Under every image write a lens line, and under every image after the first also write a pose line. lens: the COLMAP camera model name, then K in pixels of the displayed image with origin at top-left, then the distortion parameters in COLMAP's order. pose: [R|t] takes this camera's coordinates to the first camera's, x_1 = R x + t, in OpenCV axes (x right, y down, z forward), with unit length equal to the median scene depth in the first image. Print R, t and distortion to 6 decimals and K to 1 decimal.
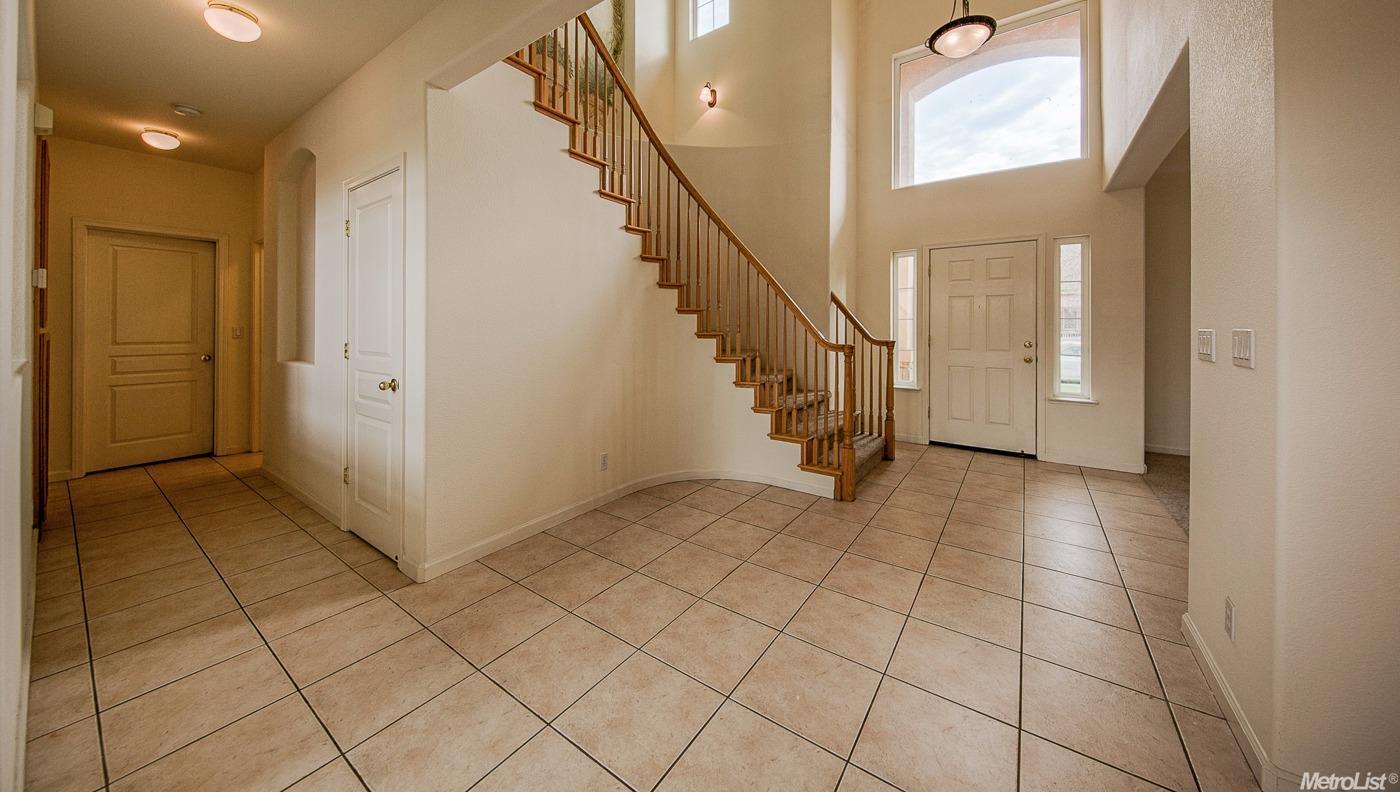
lens RADIAL K [[458.3, 0, 700.0], [0, 458.3, 330.5], [0, 0, 1]] dist [0.001171, -0.000208]
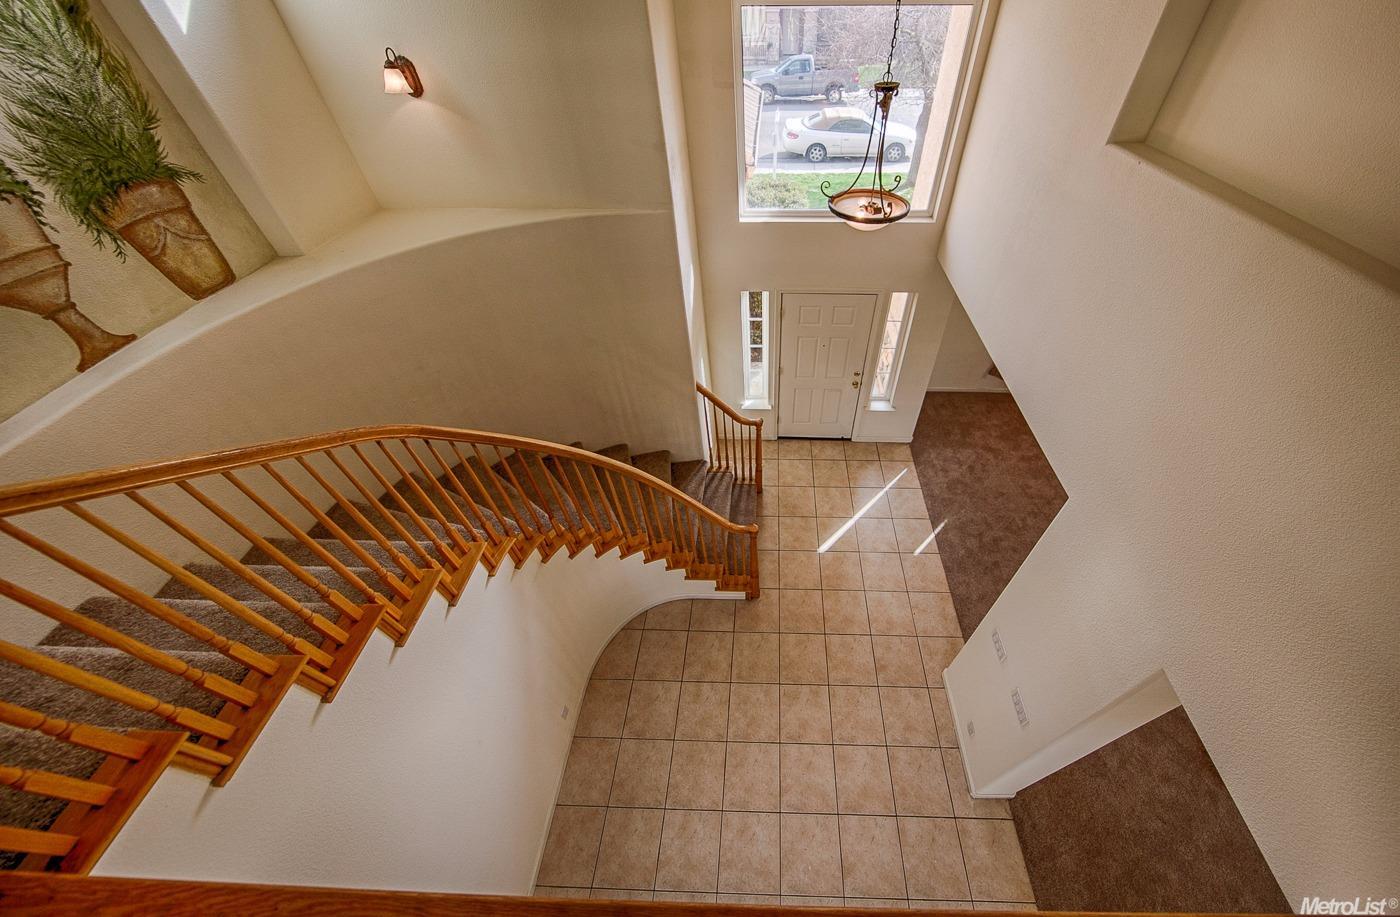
lens RADIAL K [[484.2, 0, 754.2], [0, 484.2, 400.5], [0, 0, 1]] dist [-0.001181, -0.000075]
pose [[0.830283, -0.388802, 0.399330, -0.013886], [0.015307, 0.732126, 0.680997, -0.916828], [-0.557133, -0.559308, 0.613823, 0.437071]]
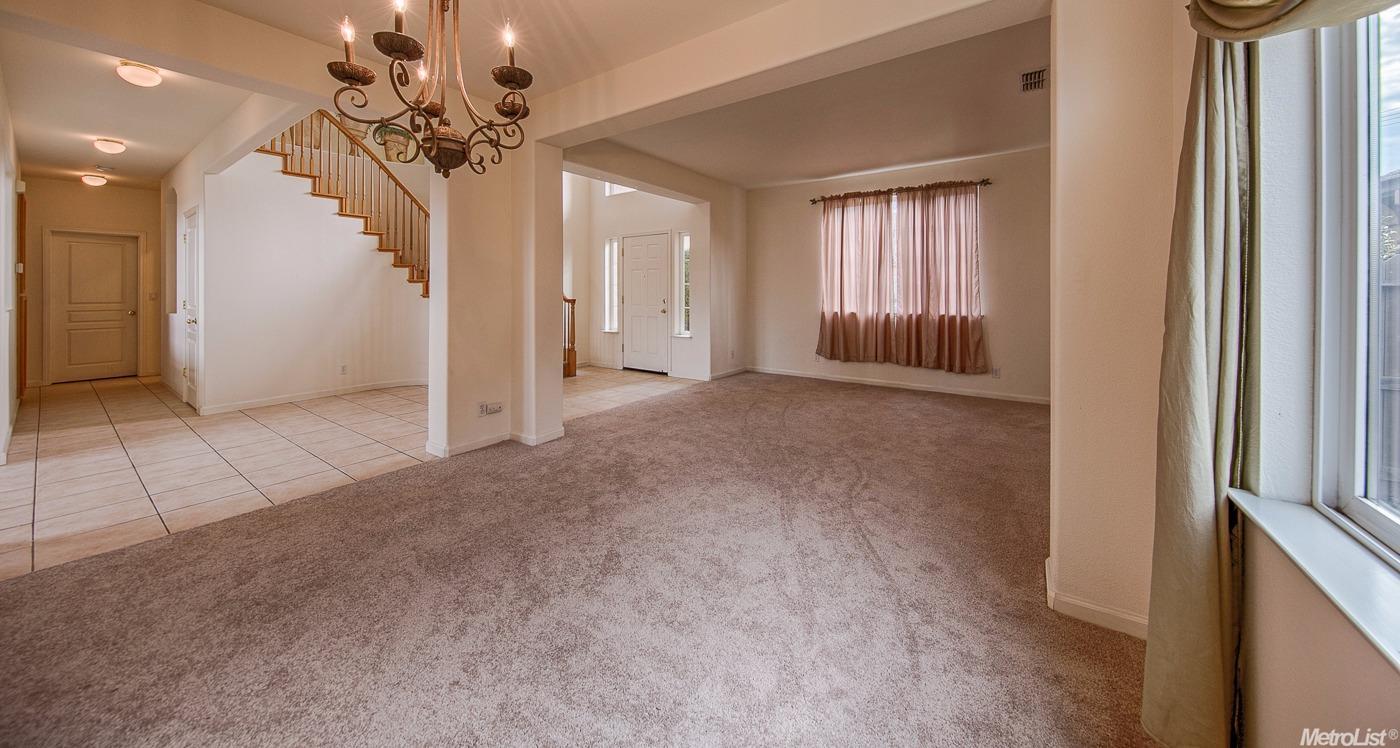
lens RADIAL K [[463.7, 0, 703.6], [0, 463.7, 293.6], [0, 0, 1]] dist [-0.003190, -0.000323]
pose [[0.999984, -0.005497, 0.001475, 1.030975], [0.005498, 0.999985, -0.000754, 0.008870], [-0.001471, 0.000762, 0.999999, -0.673377]]
